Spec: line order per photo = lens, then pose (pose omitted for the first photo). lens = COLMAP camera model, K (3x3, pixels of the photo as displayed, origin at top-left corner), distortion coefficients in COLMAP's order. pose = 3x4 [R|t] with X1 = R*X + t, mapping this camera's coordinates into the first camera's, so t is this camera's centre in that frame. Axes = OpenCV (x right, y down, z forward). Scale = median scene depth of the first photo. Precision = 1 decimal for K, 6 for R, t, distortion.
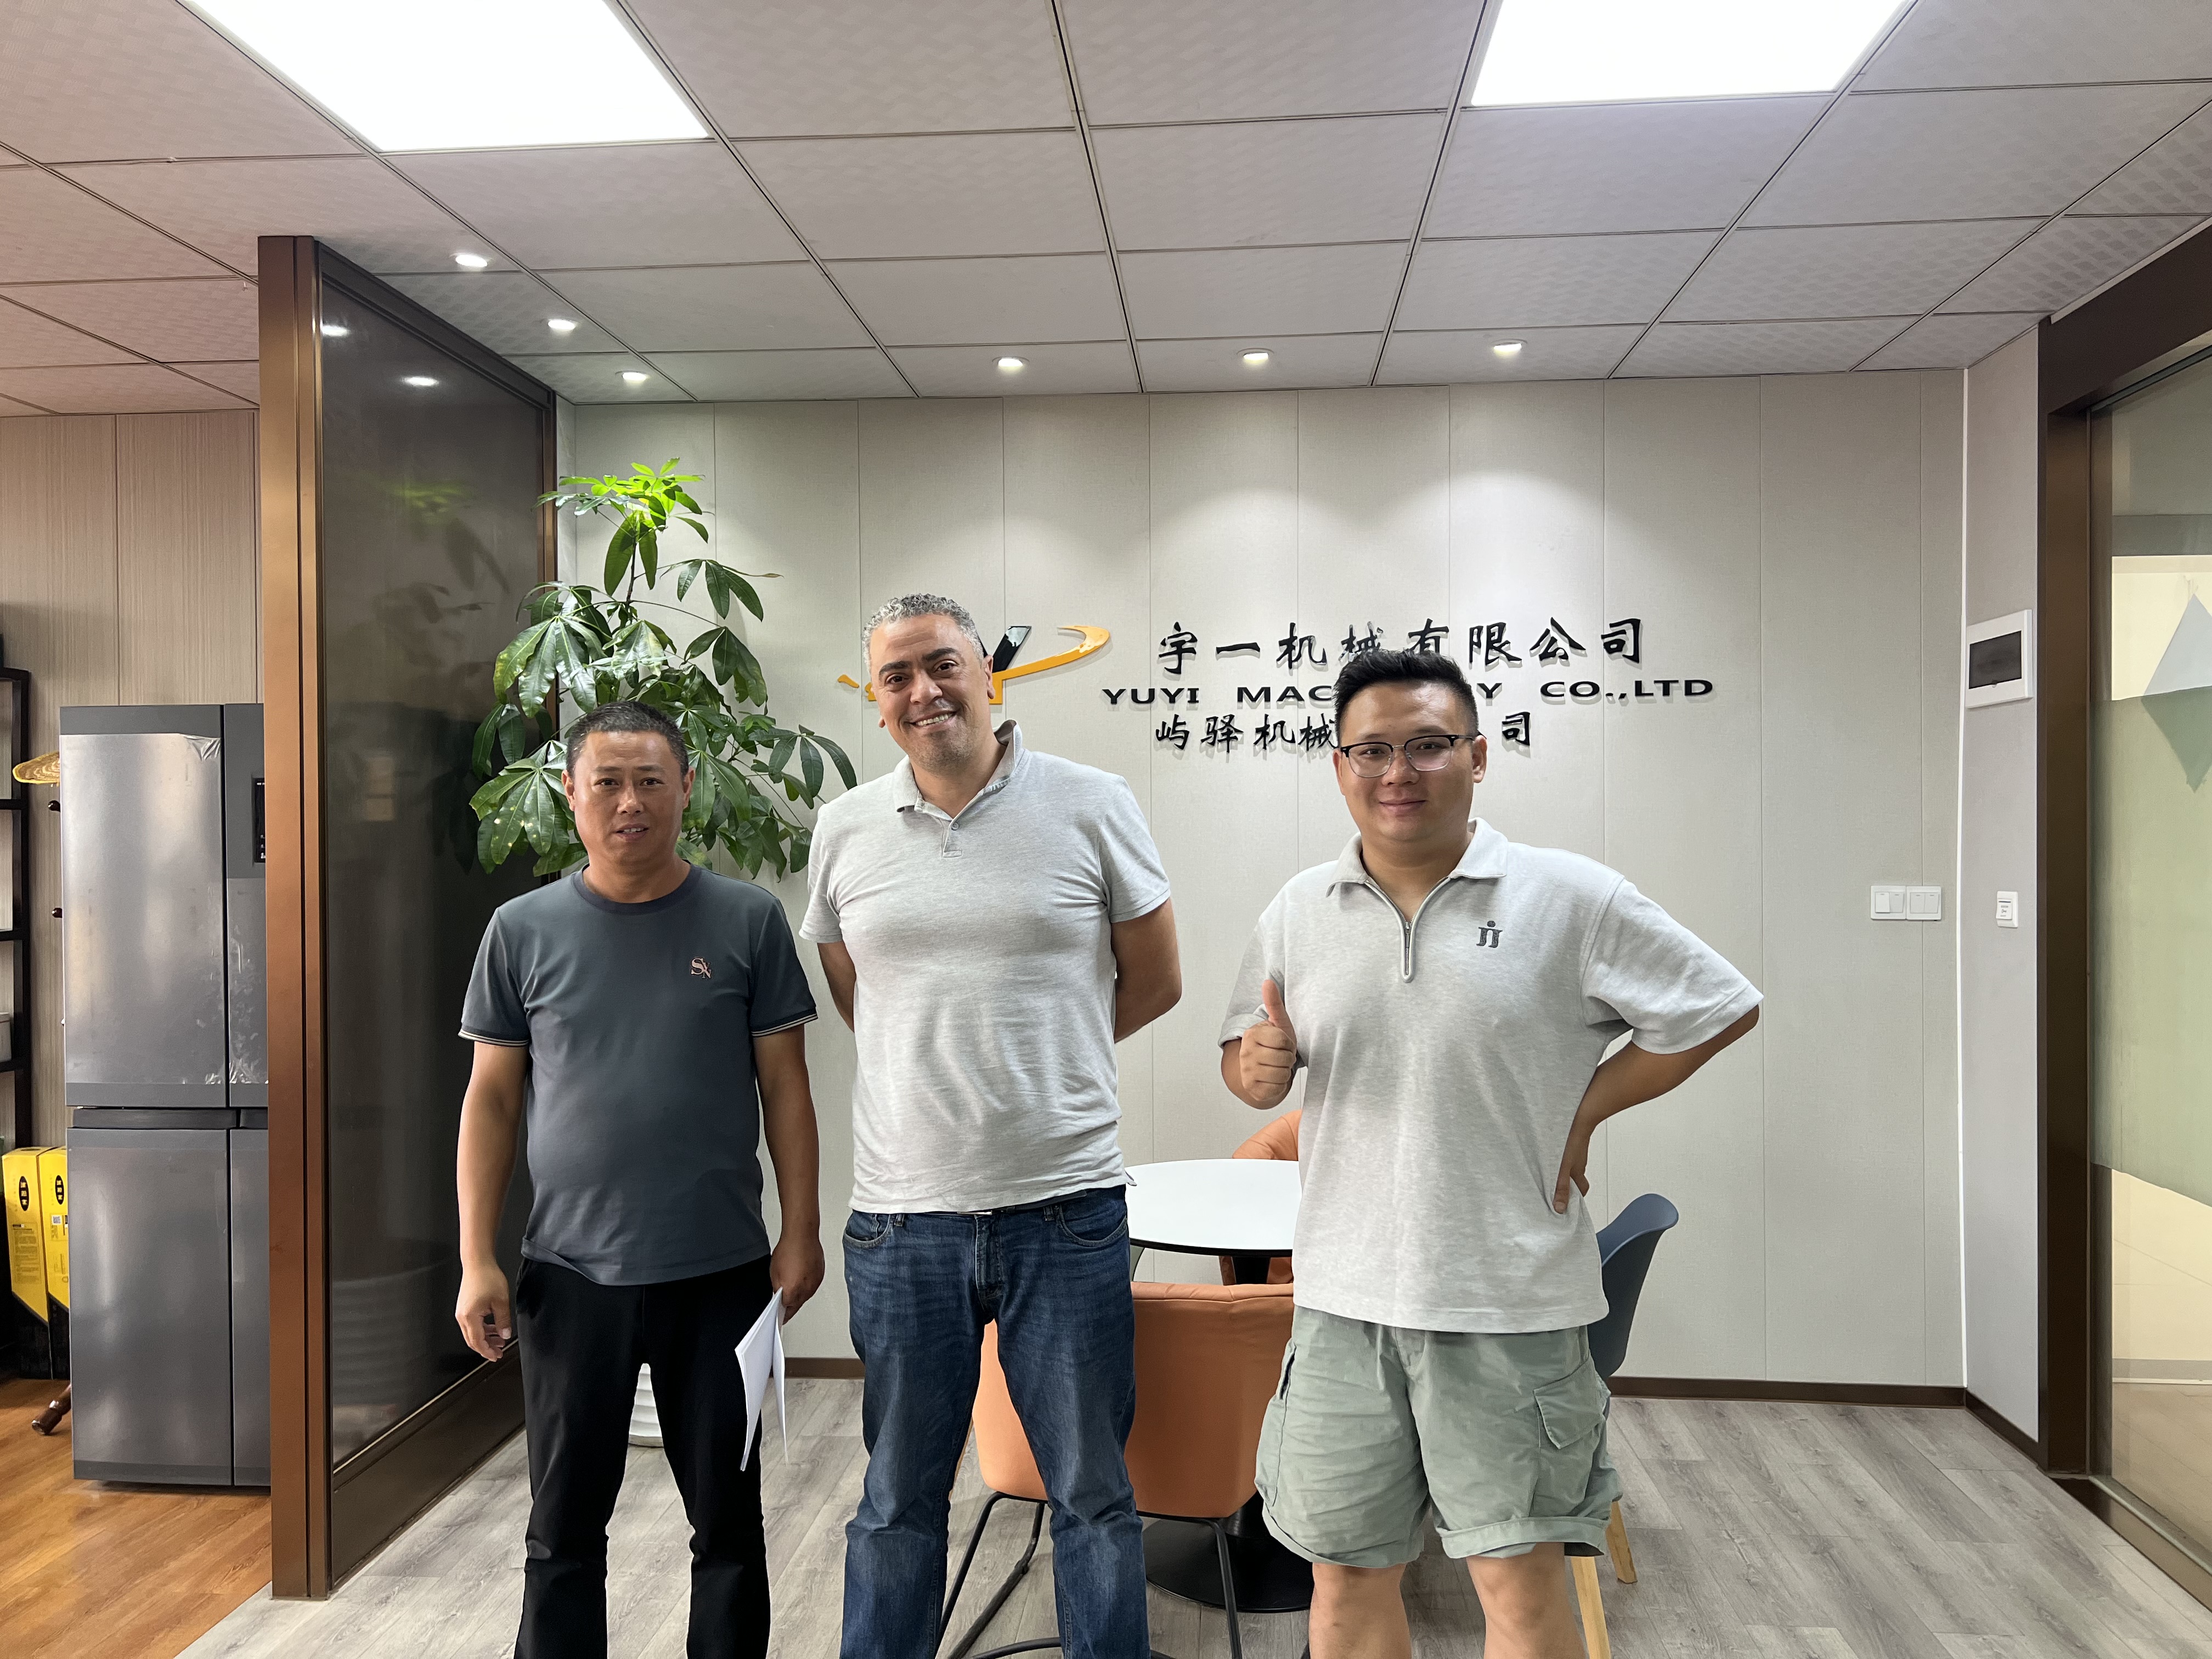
lens RADIAL K [[1650.9, 0, 1098.3], [0, 1650.9, 834.4], [0, 0, 1]] dist [0.072592, -0.073524]
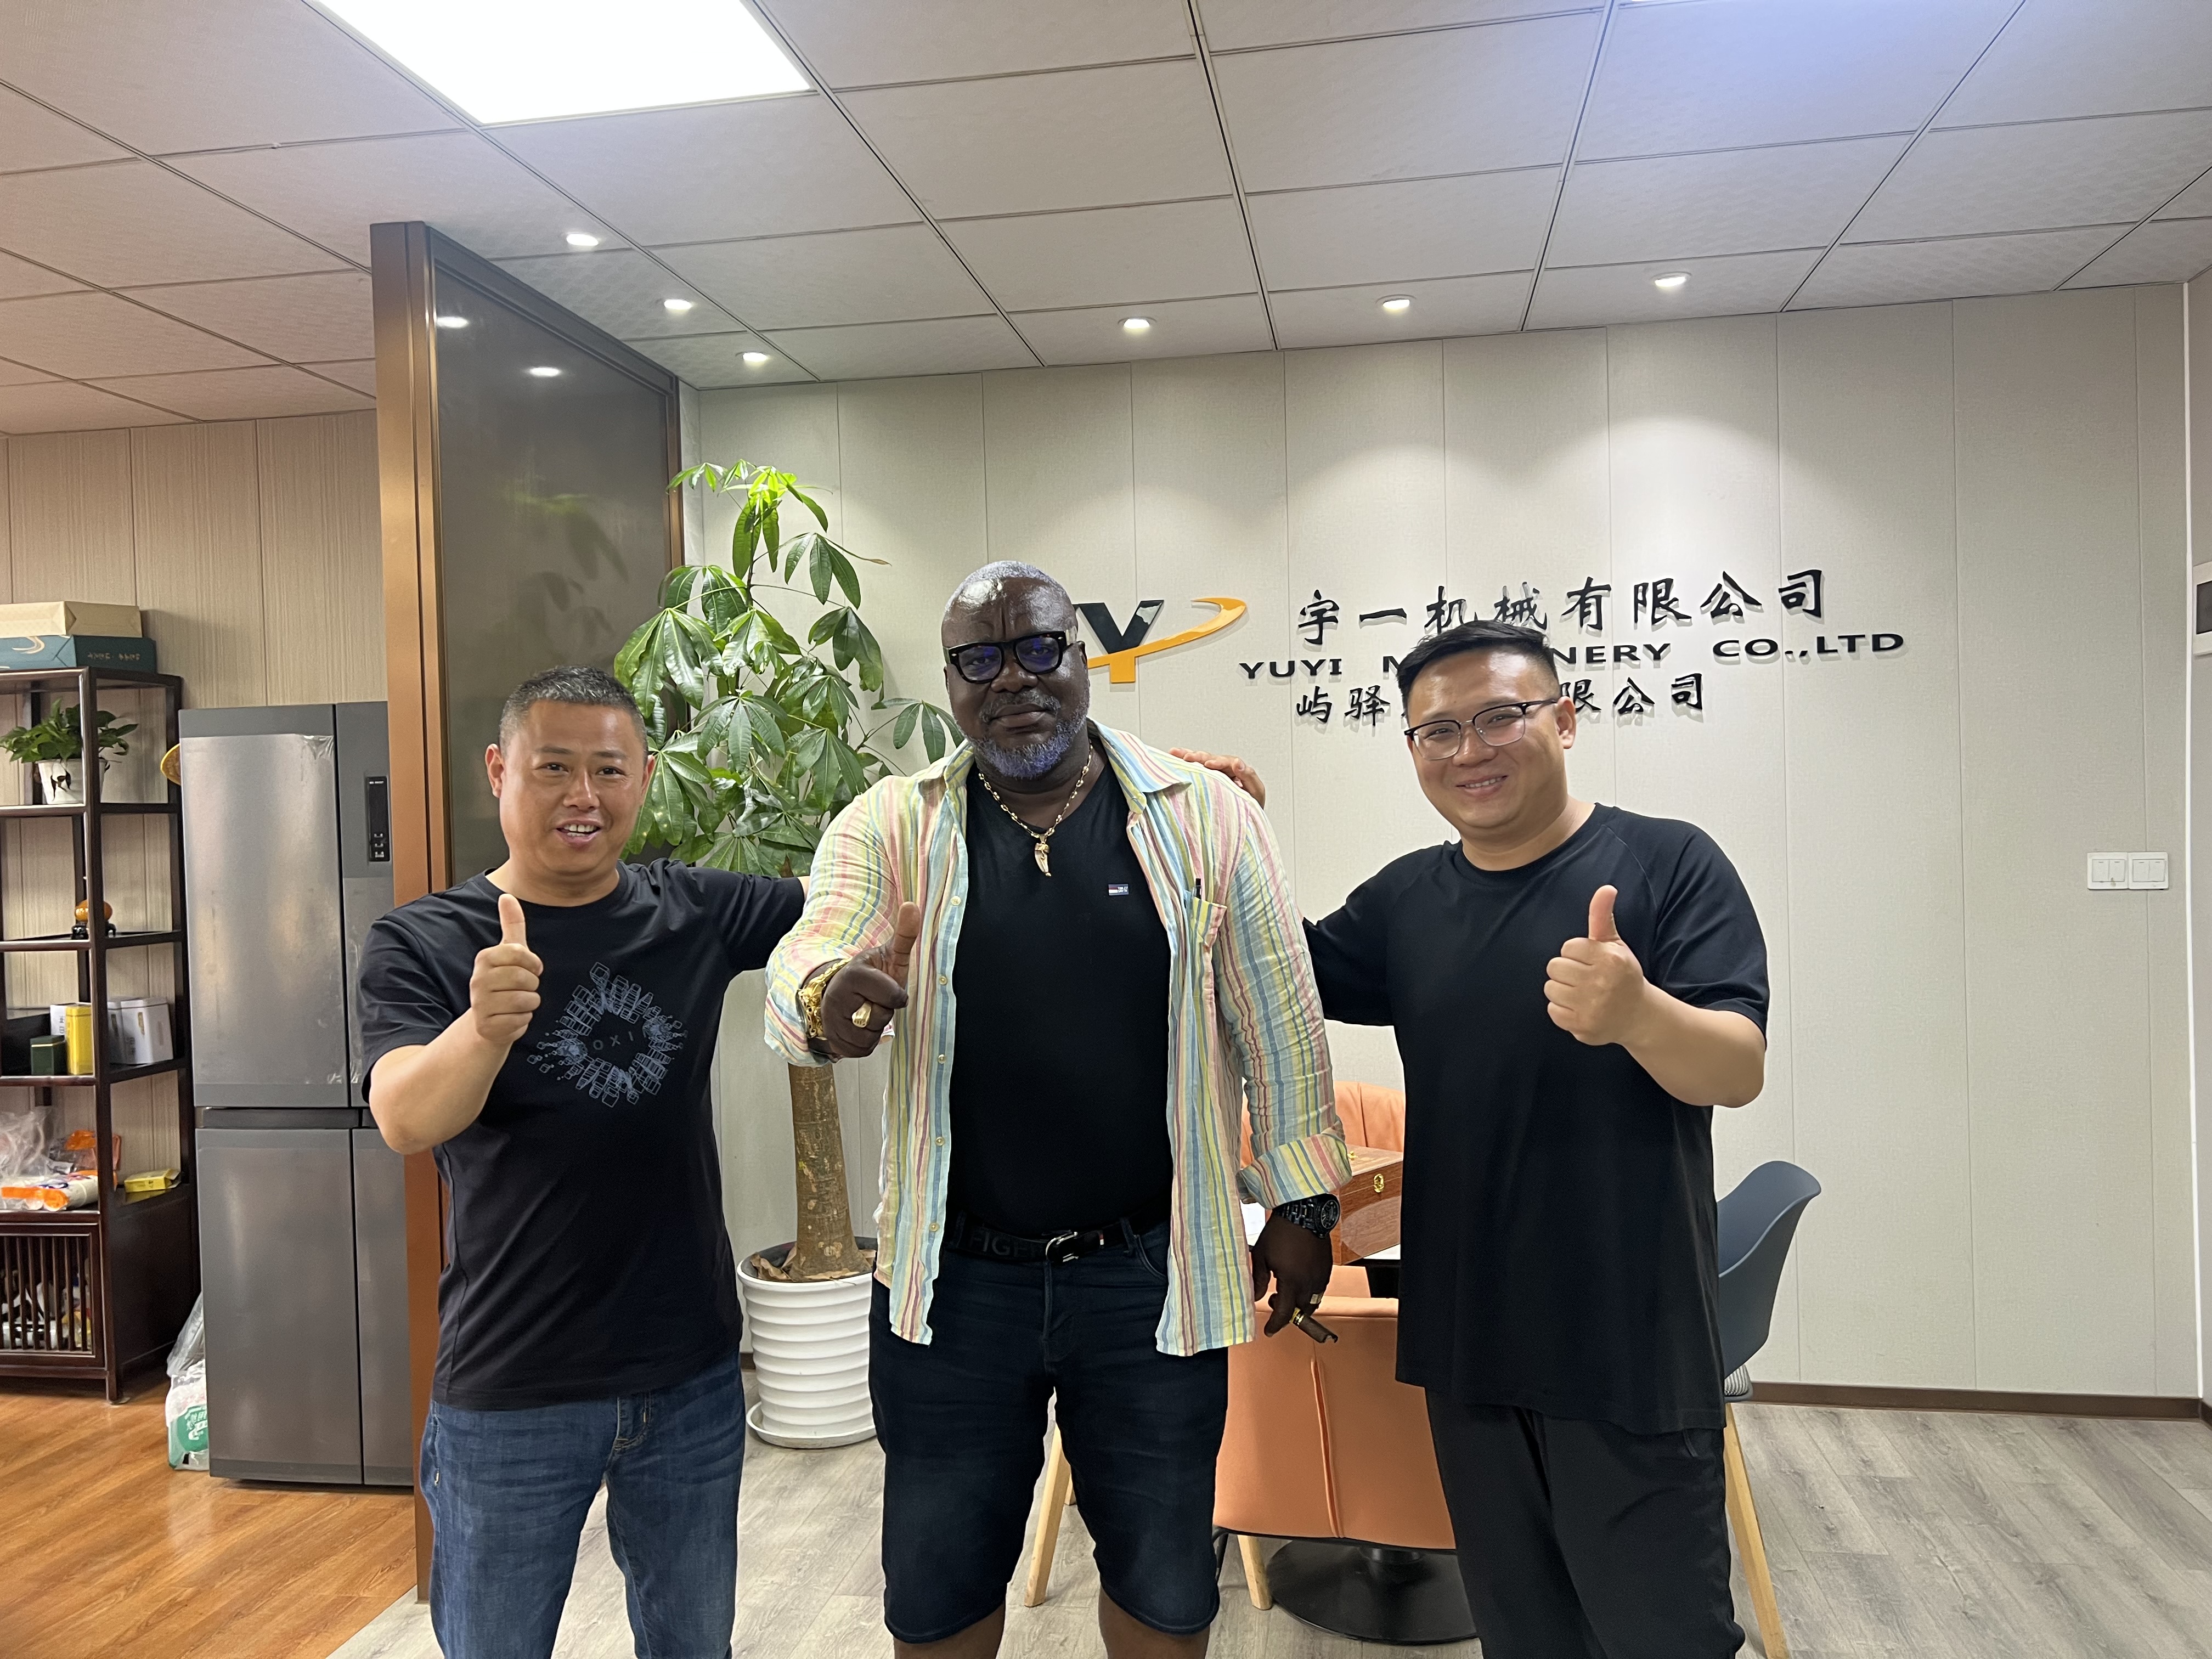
lens RADIAL K [[1650.9, 0, 1112.9], [0, 1650.9, 840.7], [0, 0, 1]] dist [0.072592, -0.073524]
pose [[0.996530, -0.020057, -0.080785, 0.004598], [0.021161, 0.999694, 0.012840, 0.001146], [0.080503, -0.014504, 0.996649, 0.041135]]
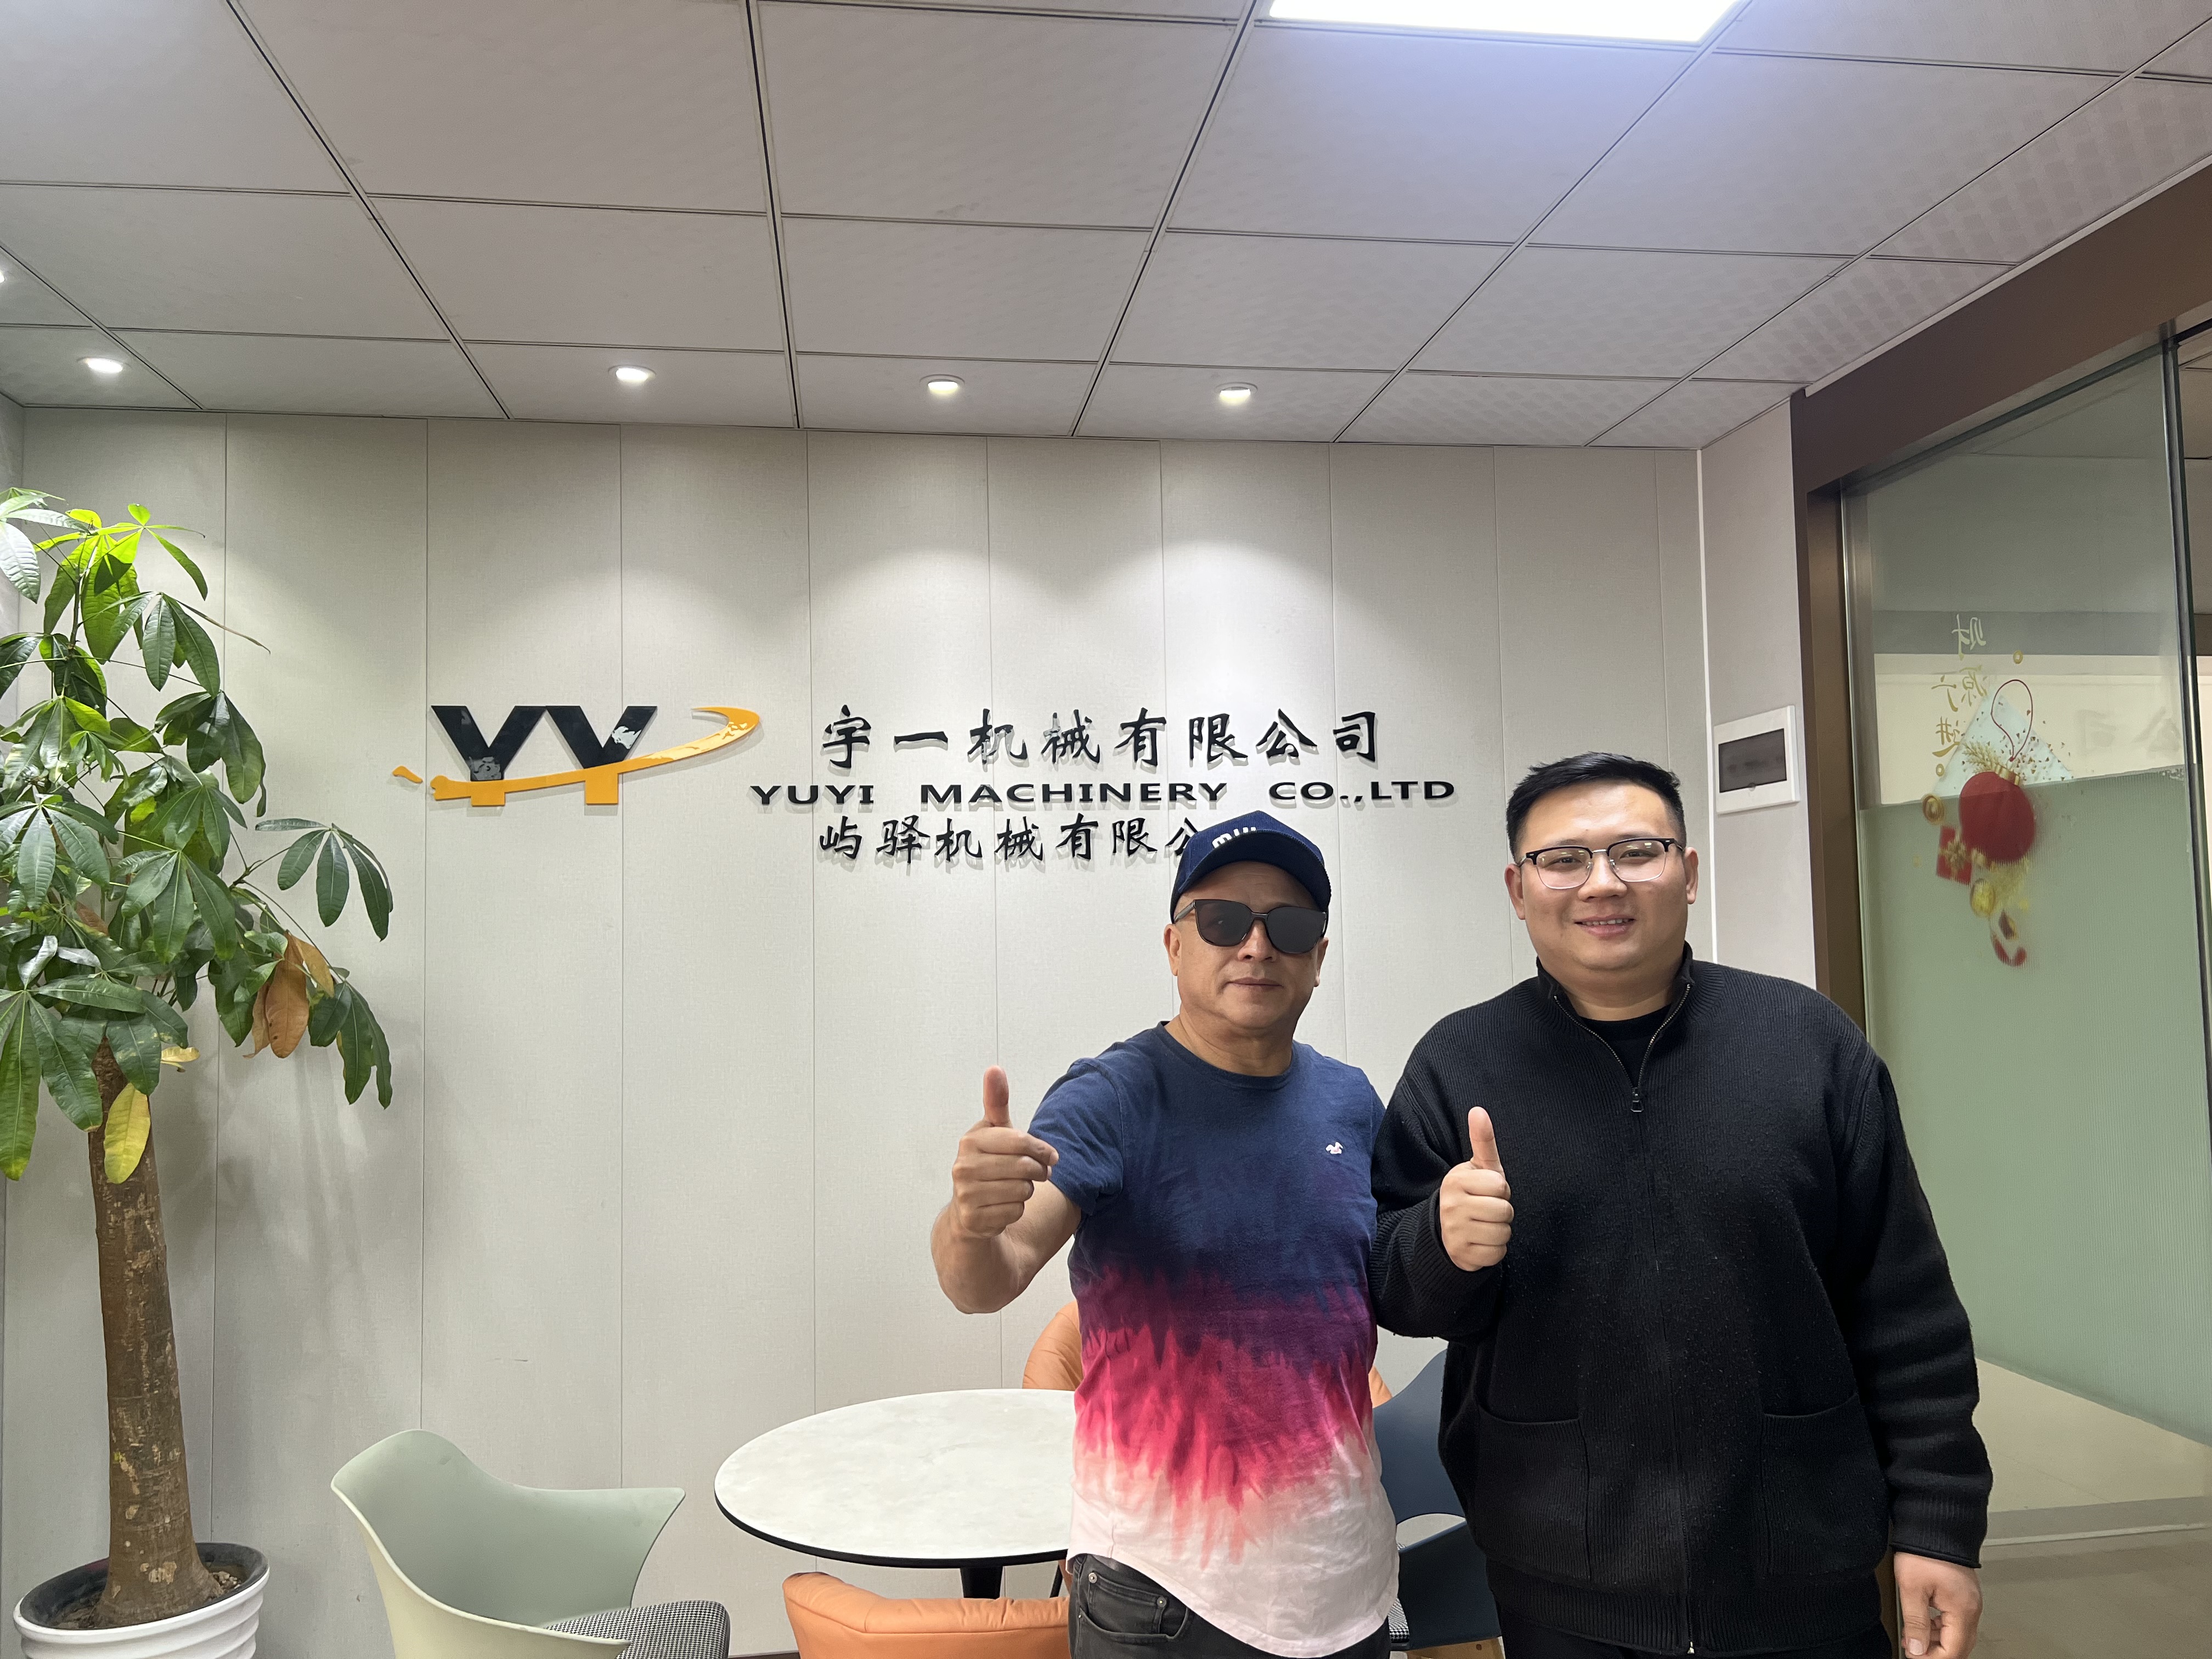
lens RADIAL K [[1650.9, 0, 1094.5], [0, 1650.9, 841.1], [0, 0, 1]] dist [0.072592, -0.073524]
pose [[0.973893, -0.001342, 0.227003, -0.019200], [0.016374, 0.997793, -0.064353, -0.007606], [-0.226415, 0.066390, 0.971766, 0.194993]]
